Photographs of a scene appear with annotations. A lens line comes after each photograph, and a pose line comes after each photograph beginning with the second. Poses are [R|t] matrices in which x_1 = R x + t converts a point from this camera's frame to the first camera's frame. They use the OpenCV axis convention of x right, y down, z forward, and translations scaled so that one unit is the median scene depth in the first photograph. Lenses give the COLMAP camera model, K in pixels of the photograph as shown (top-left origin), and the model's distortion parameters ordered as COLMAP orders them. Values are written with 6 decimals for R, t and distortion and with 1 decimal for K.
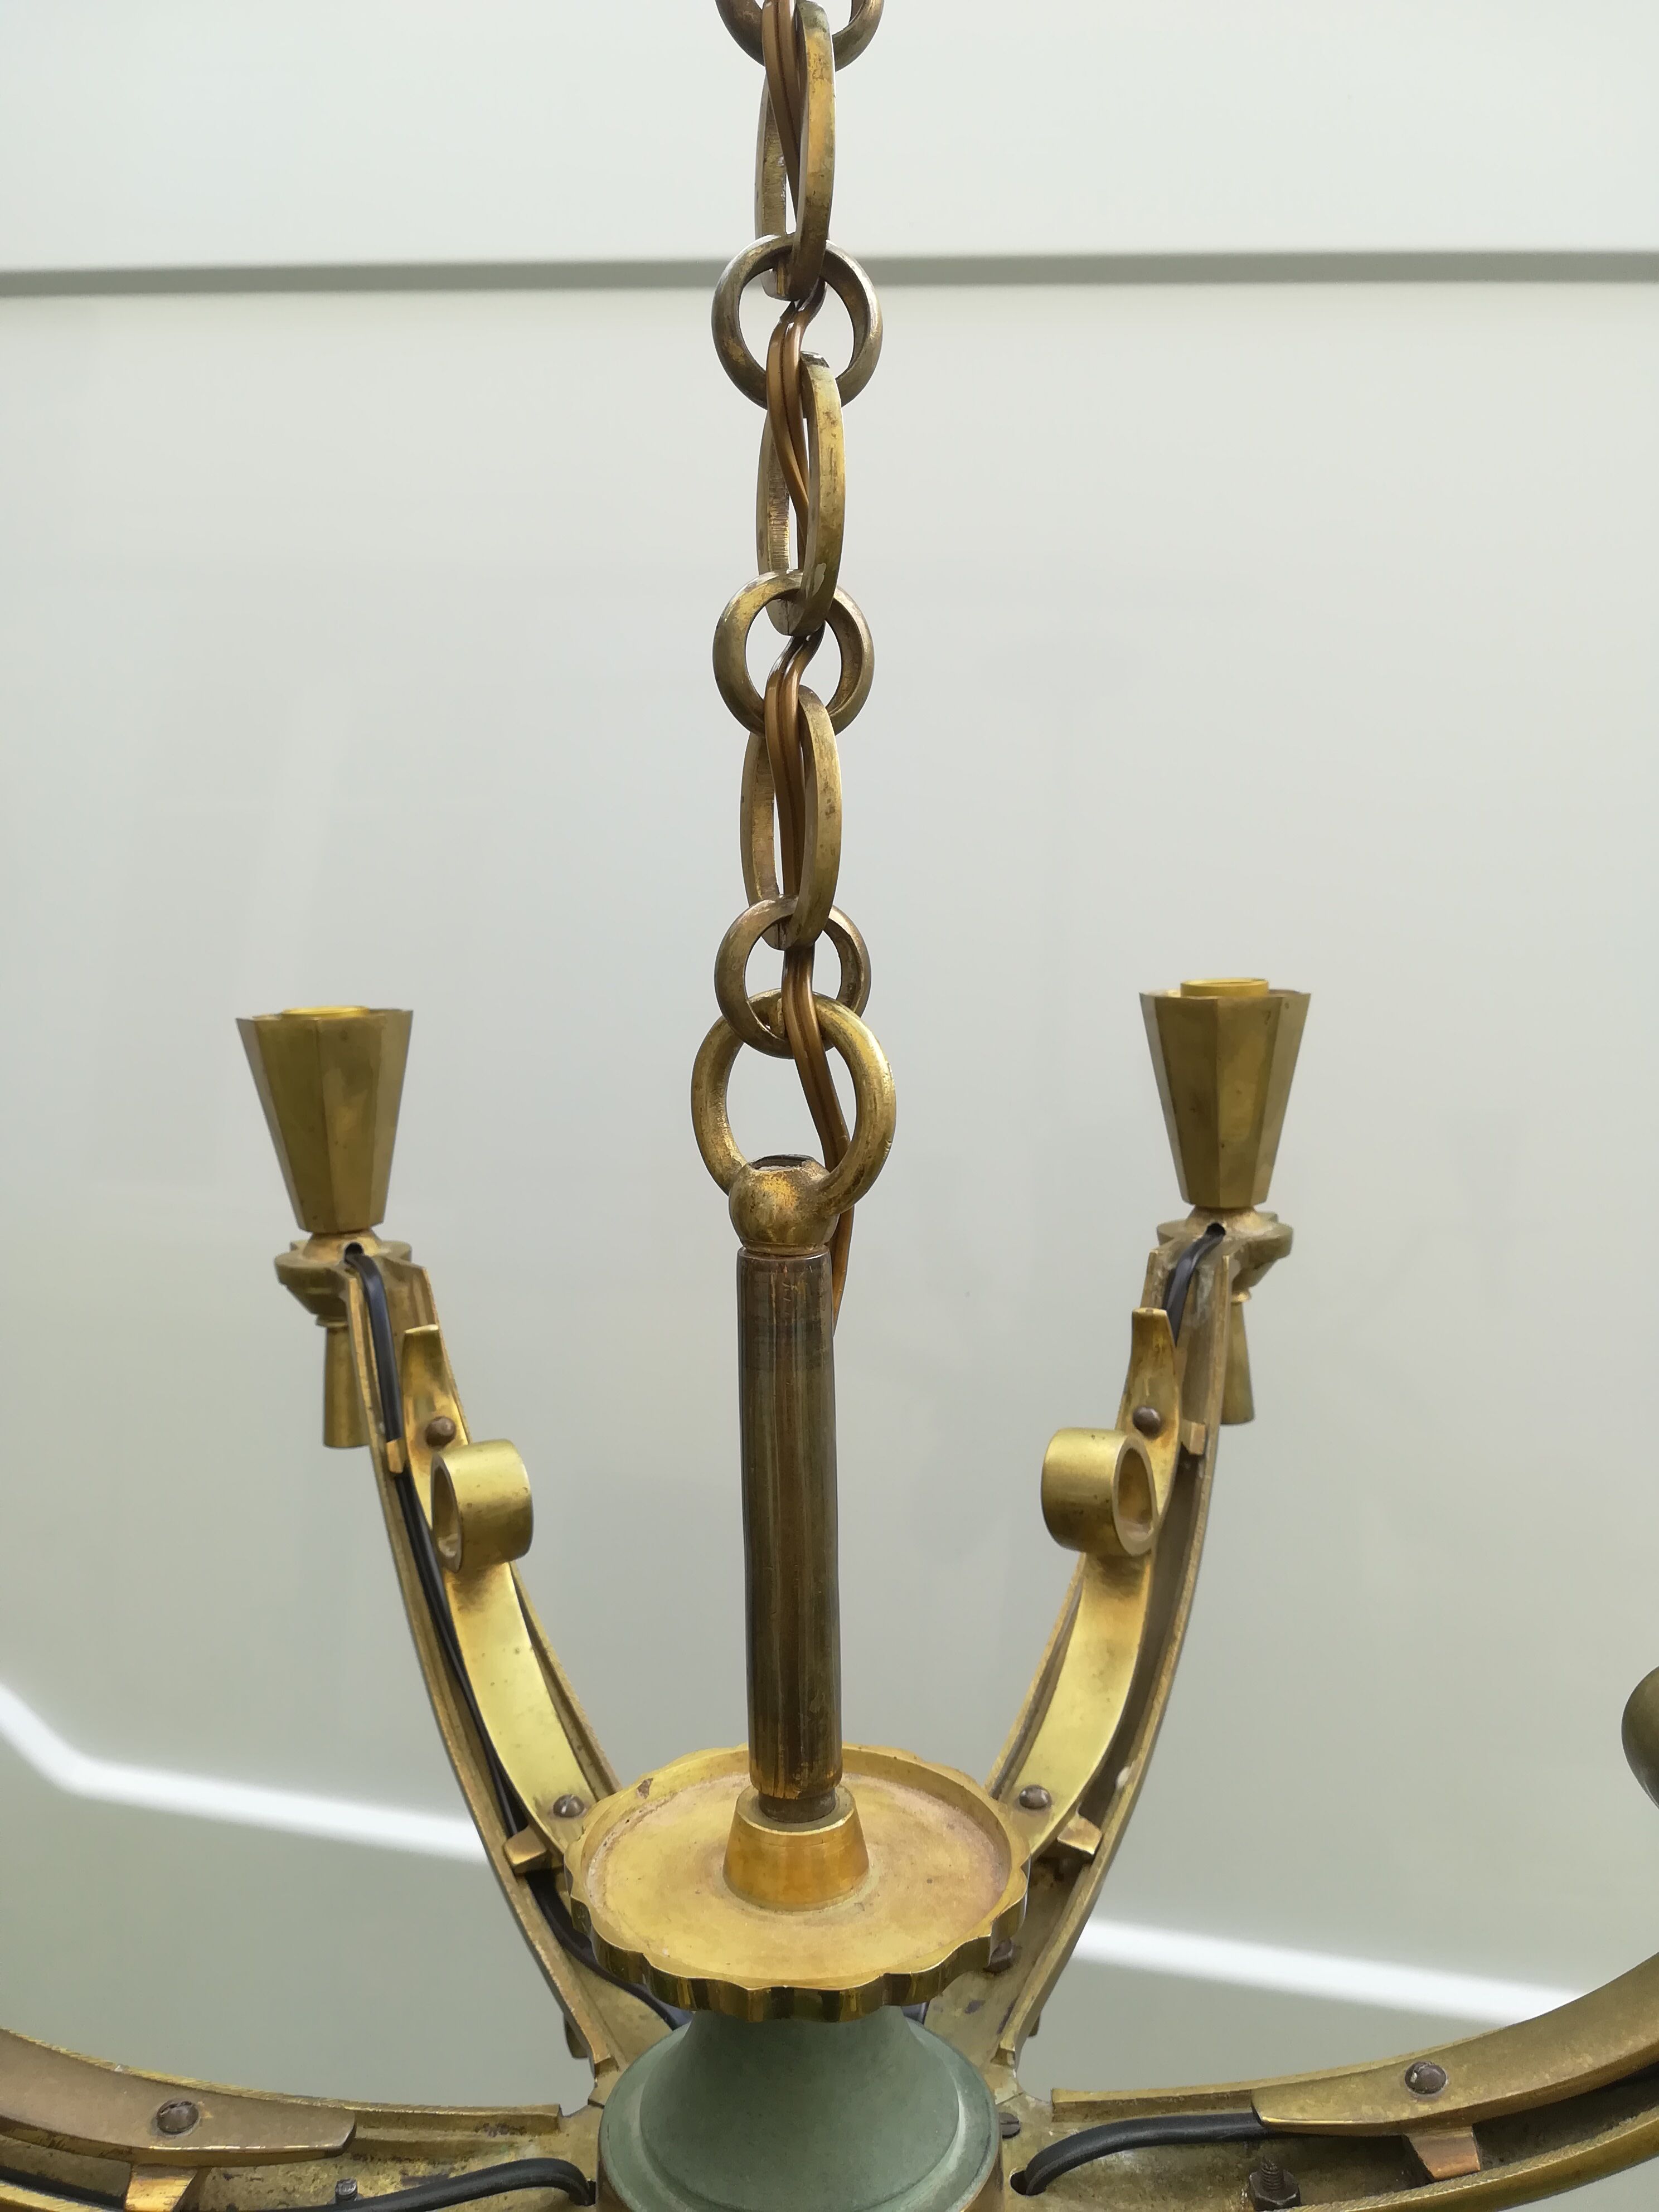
lens RADIAL K [[1748.4, 0, 824.4], [0, 1748.4, 1089.5], [0, 0, 1]] dist [0.043404, -0.072640]
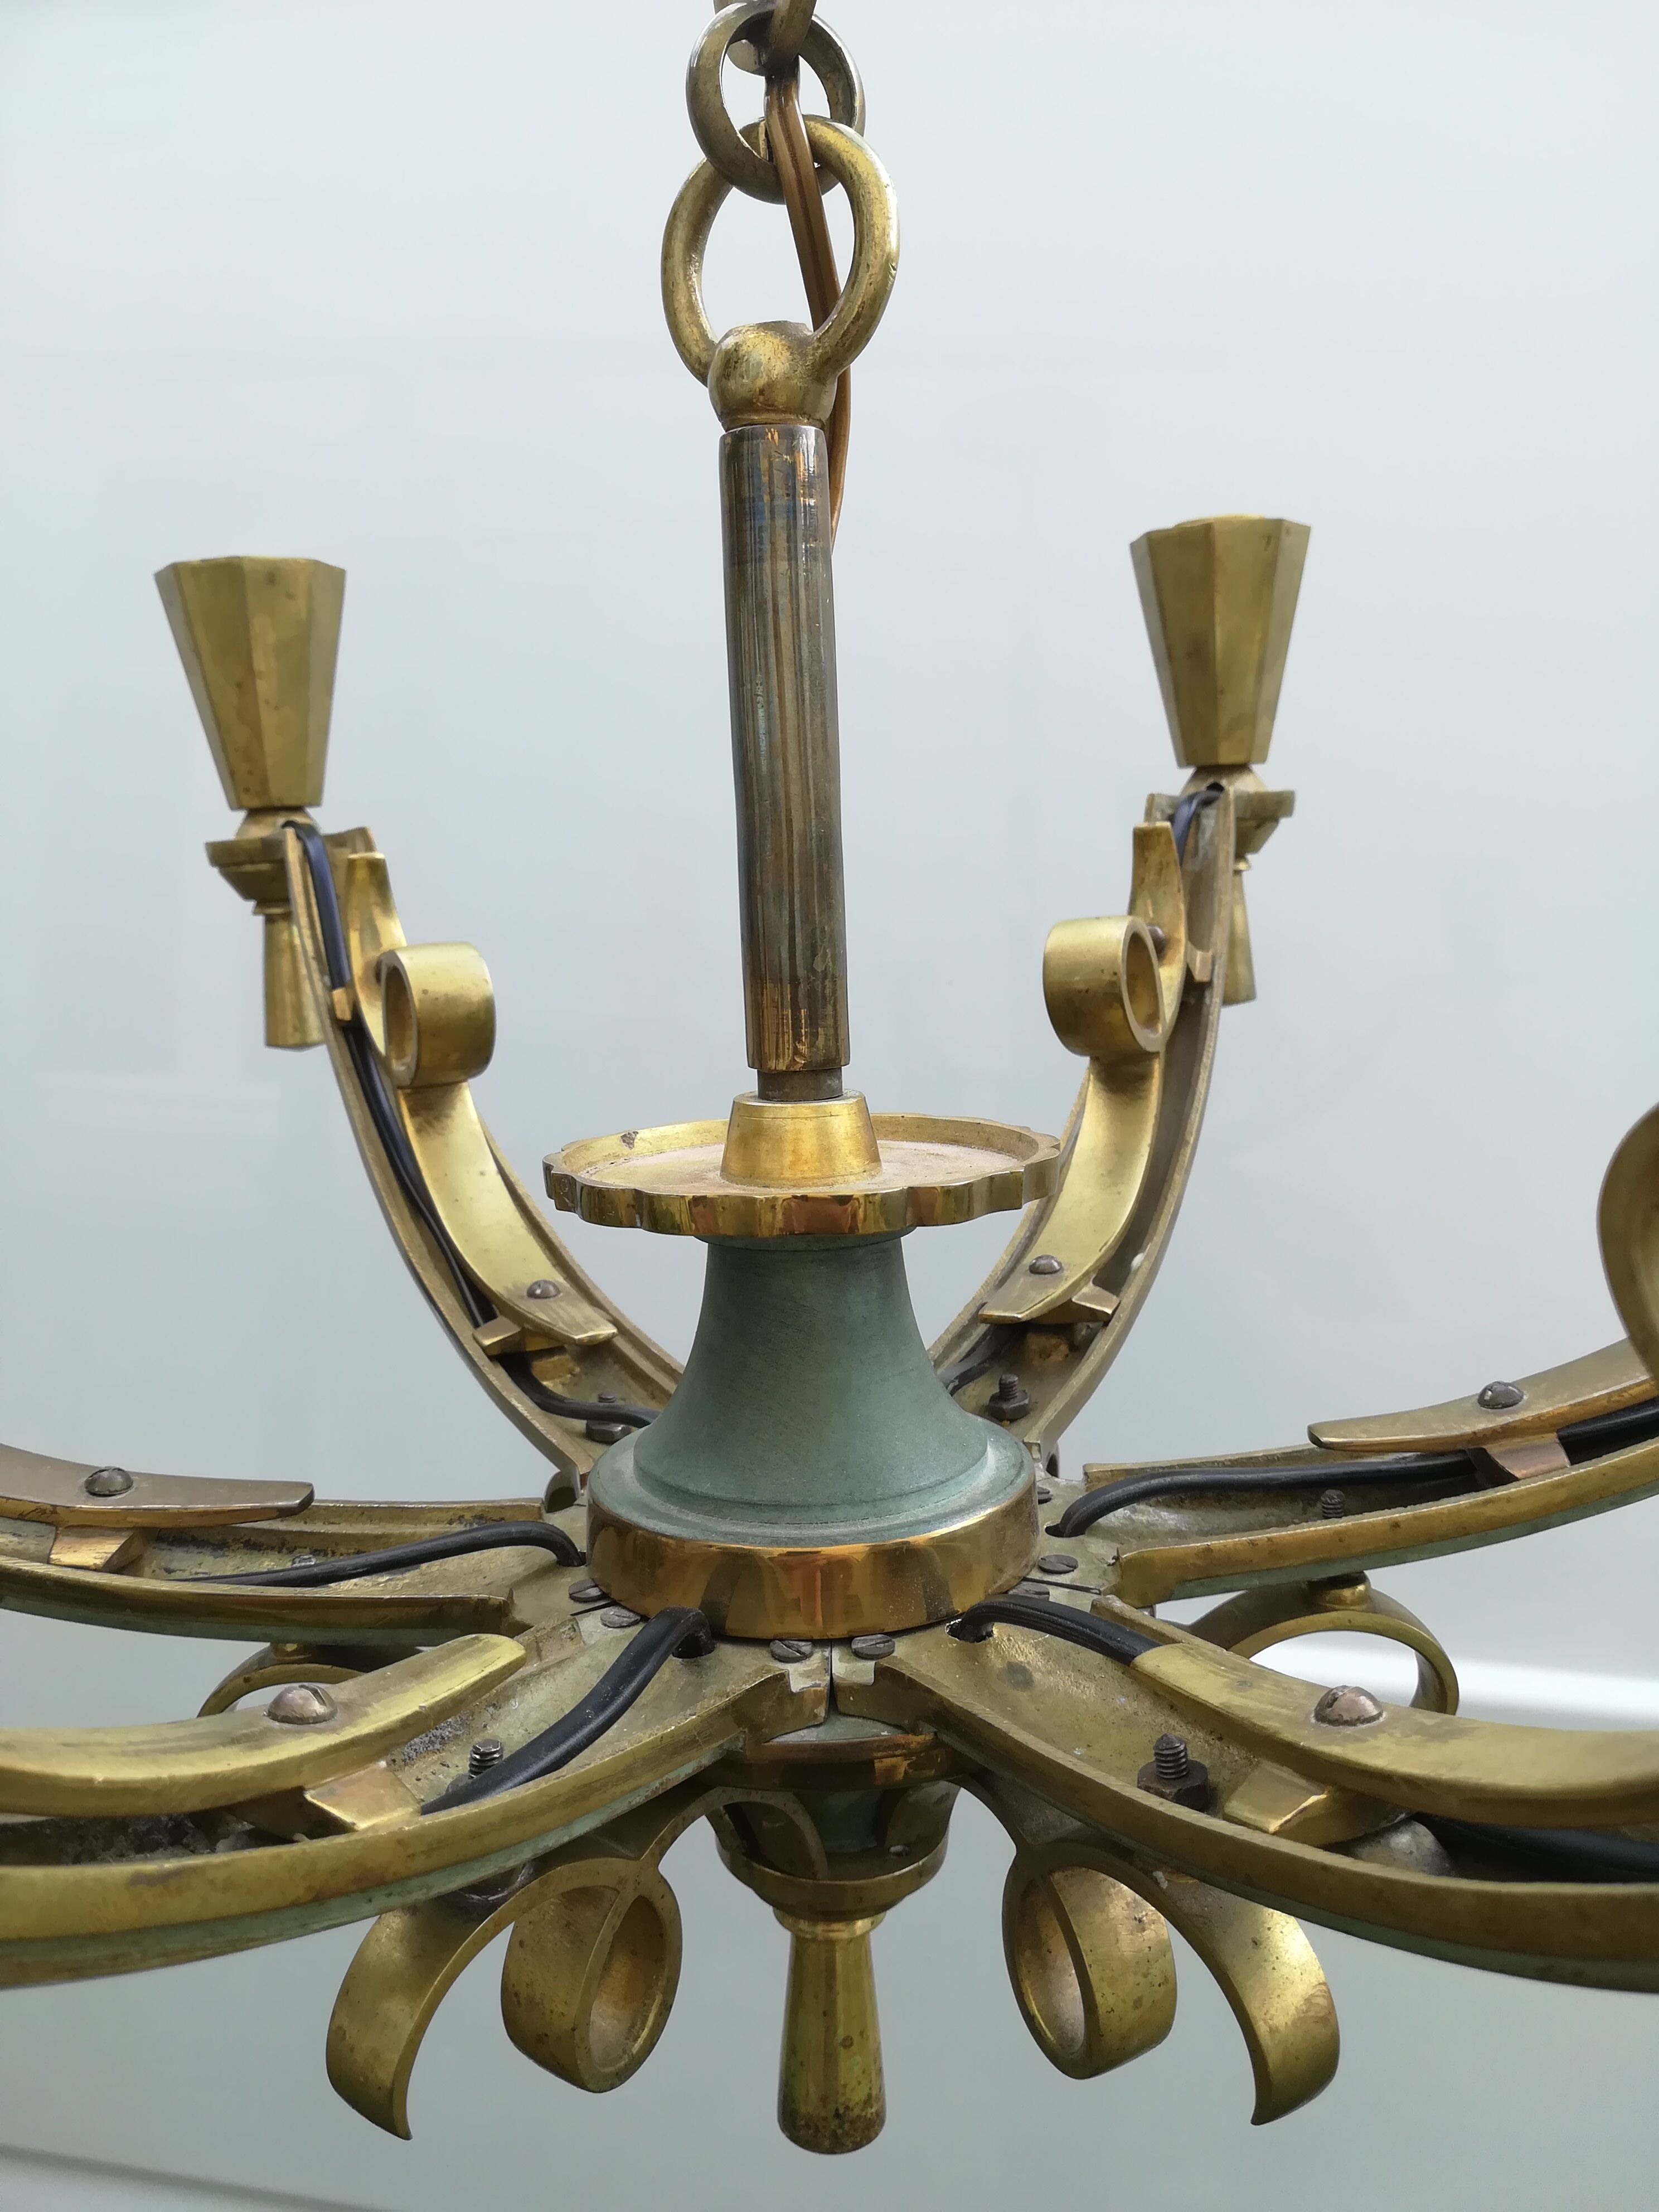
lens RADIAL K [[1748.4, 0, 822.0], [0, 1748.4, 1104.7], [0, 0, 1]] dist [0.043404, -0.072640]
pose [[0.999361, -0.022694, 0.027622, -0.020779], [0.022137, 0.999549, 0.020292, 0.275896], [-0.028070, -0.019667, 0.999412, 0.075743]]
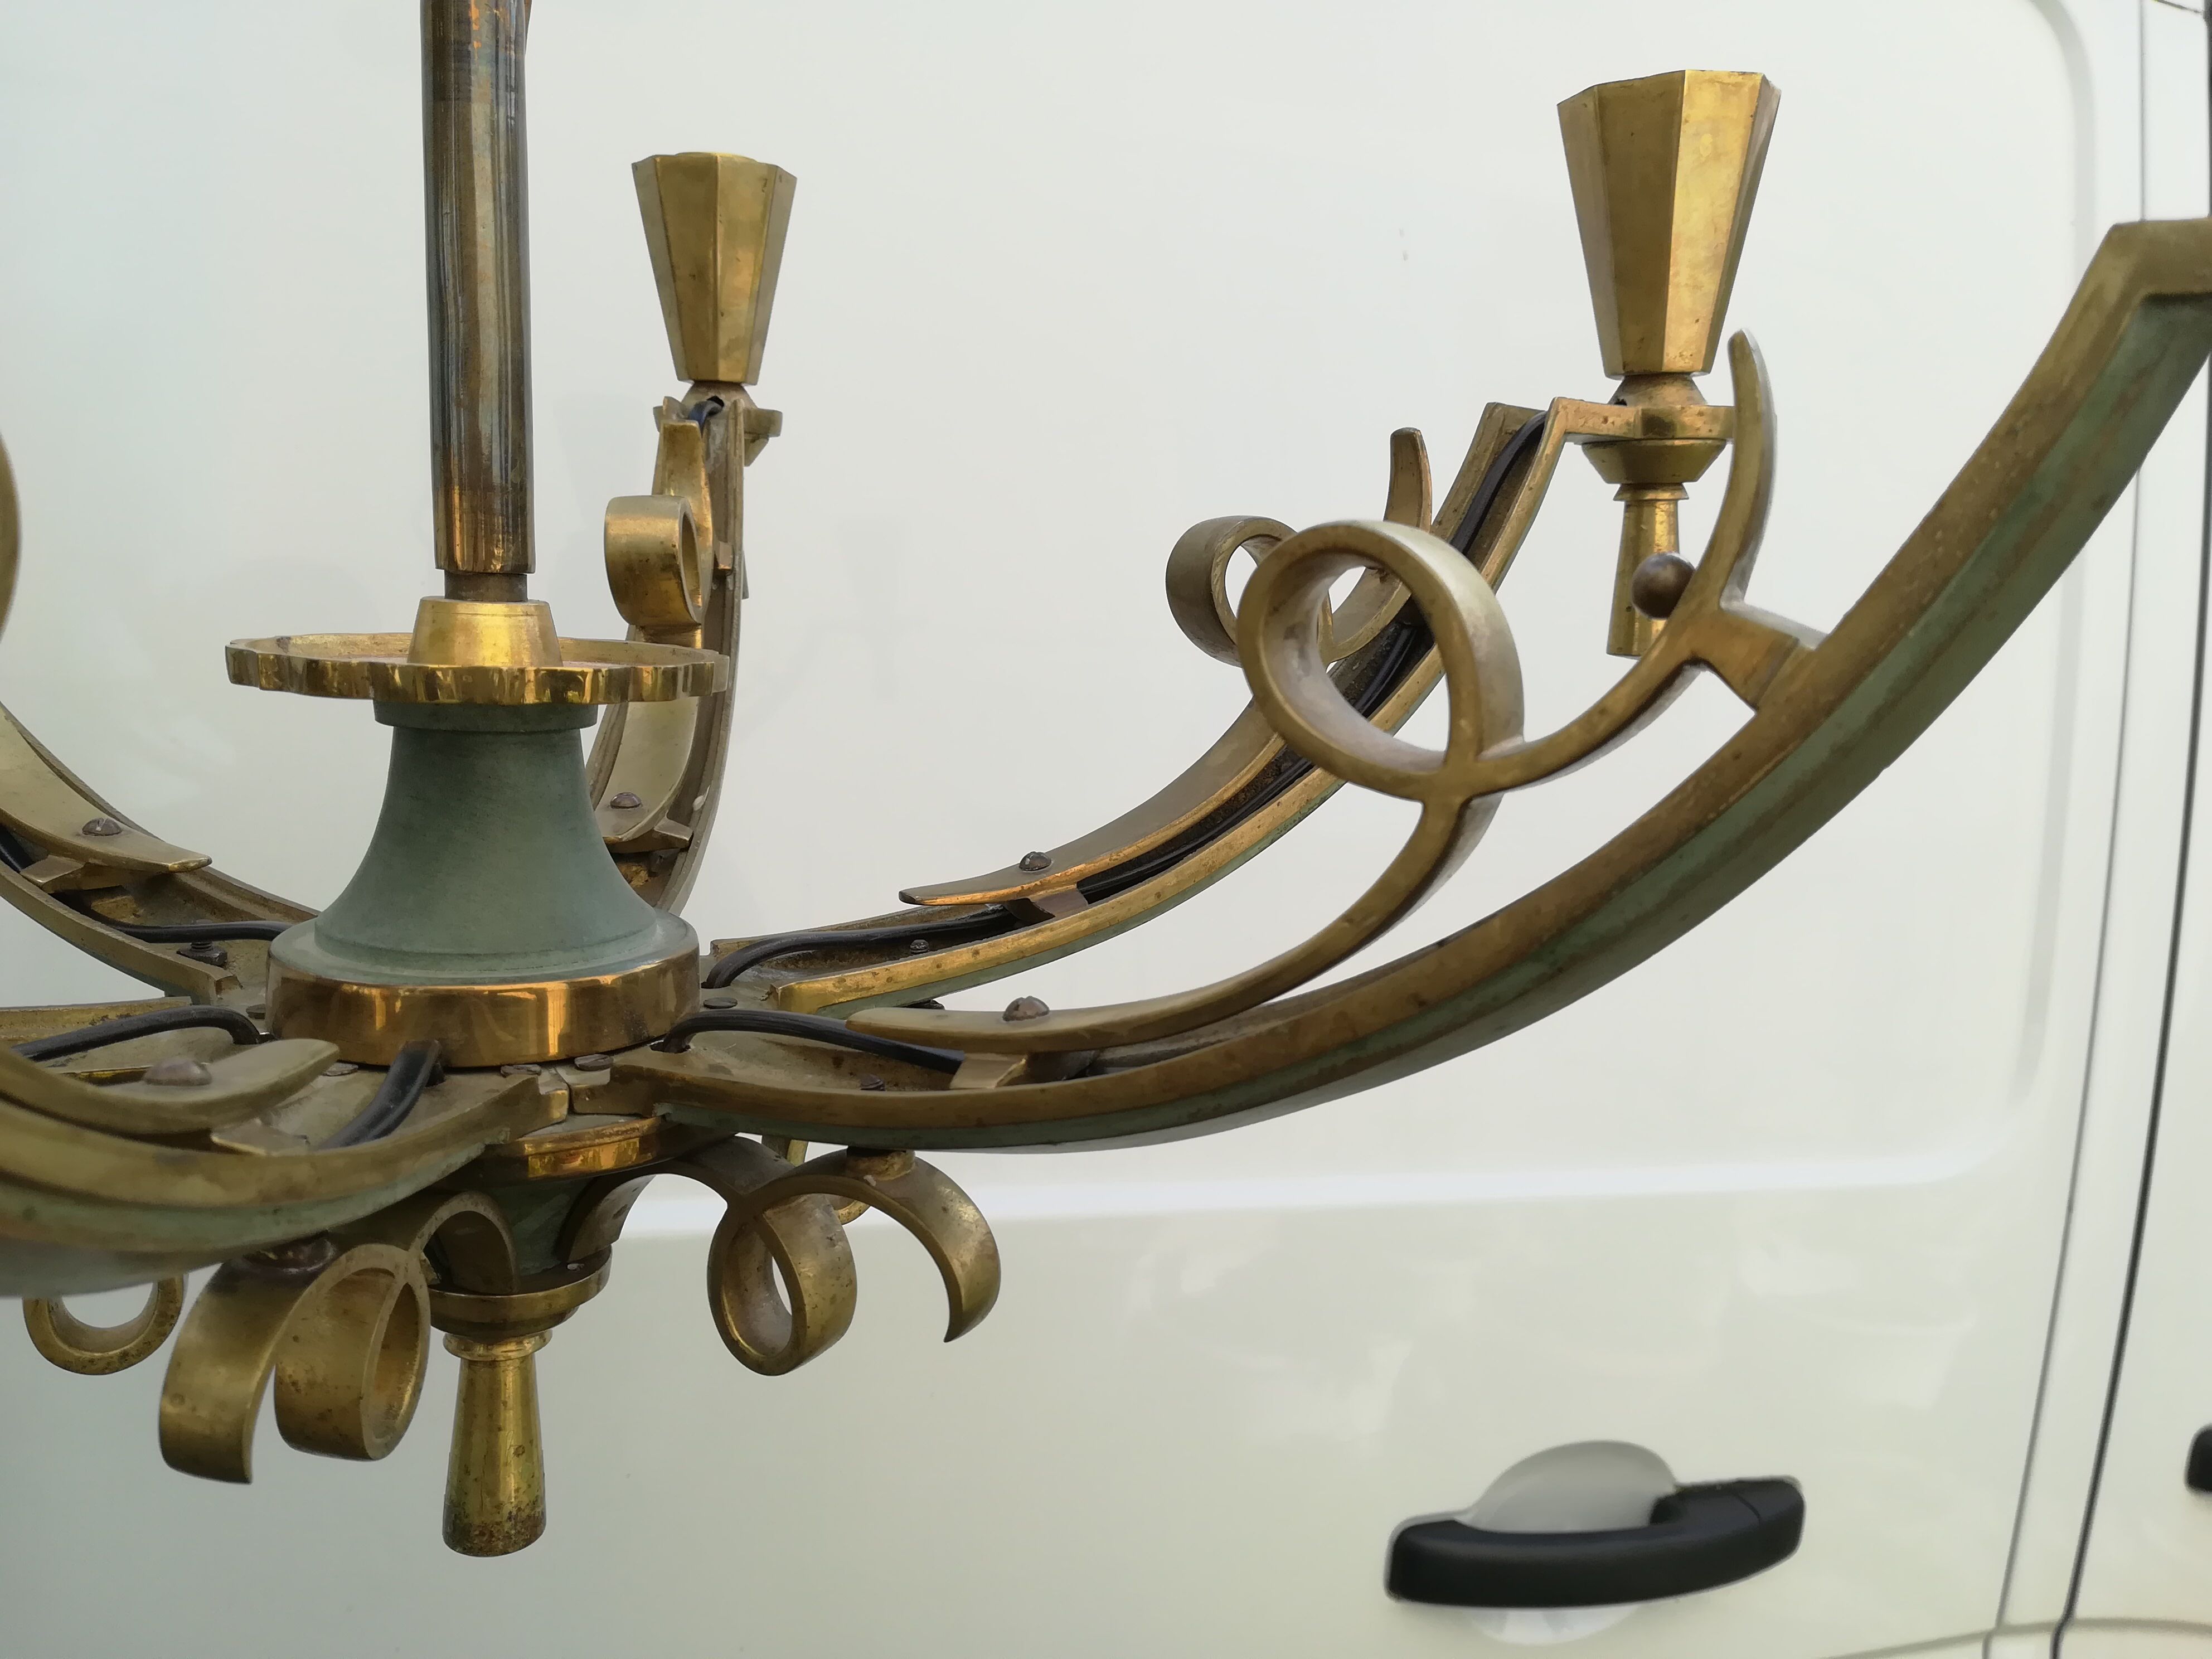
lens RADIAL K [[1748.4, 0, 1127.6], [0, 1748.4, 845.1], [0, 0, 1]] dist [0.043404, -0.072640]
pose [[0.839499, -0.040472, 0.541851, -0.178521], [0.007161, 0.997960, 0.063446, 0.339901], [-0.543314, -0.049383, 0.838076, -0.022455]]
